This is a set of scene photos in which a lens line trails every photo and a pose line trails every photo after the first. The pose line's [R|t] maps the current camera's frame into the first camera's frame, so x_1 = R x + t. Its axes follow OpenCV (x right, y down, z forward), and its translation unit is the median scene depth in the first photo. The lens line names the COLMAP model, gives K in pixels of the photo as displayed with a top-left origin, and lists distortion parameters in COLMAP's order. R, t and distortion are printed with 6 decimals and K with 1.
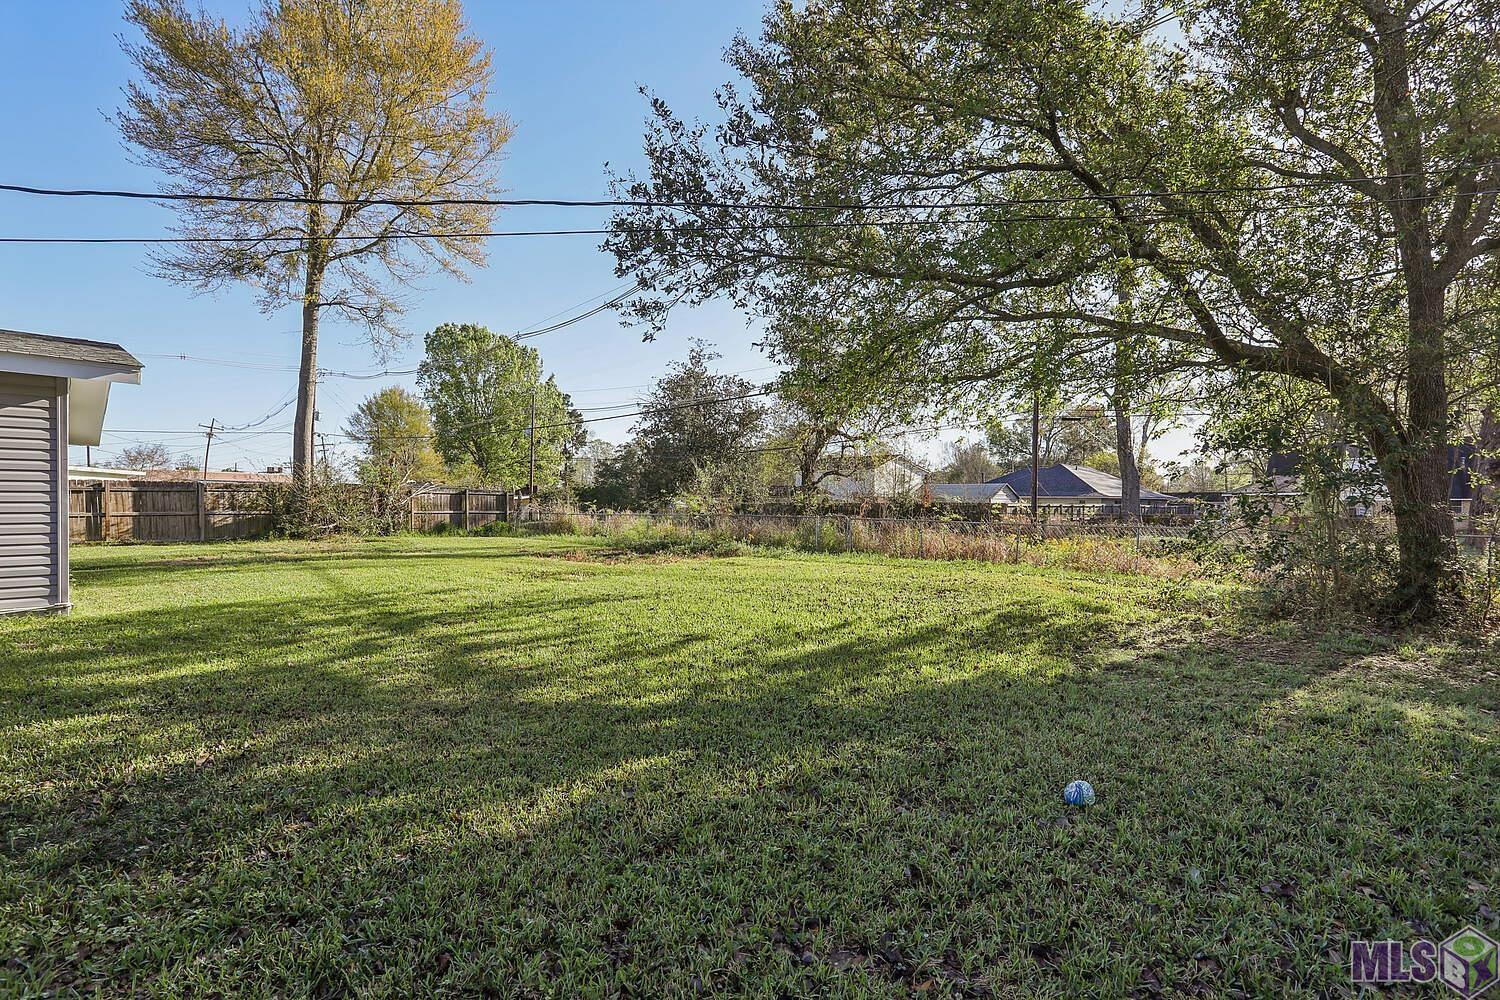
lens RADIAL K [[733.8, 0, 750.0], [0, 733.8, 500.0], [0, 0, 1]] dist [-0.067261, 0.036154]
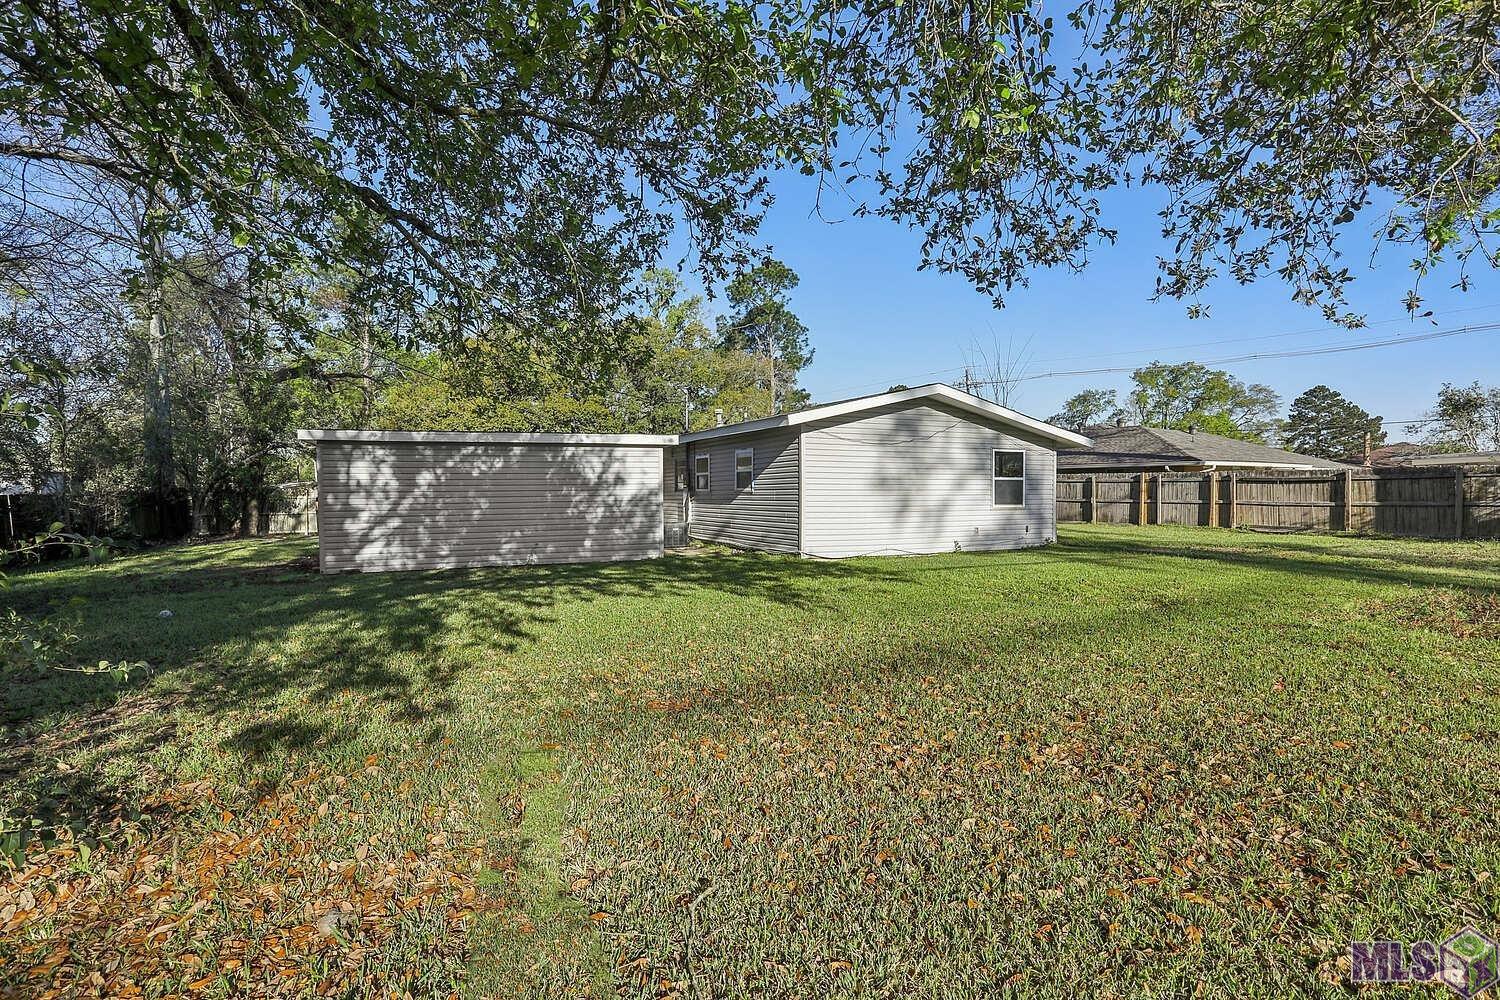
lens RADIAL K [[733.8, 0, 750.0], [0, 733.8, 500.0], [0, 0, 1]] dist [-0.067261, 0.036154]
pose [[-0.375178, 0.003822, -0.926945, 0.299026], [0.010035, 0.999950, 0.000062, 0.006092], [0.926898, -0.009278, -0.375198, 0.591394]]
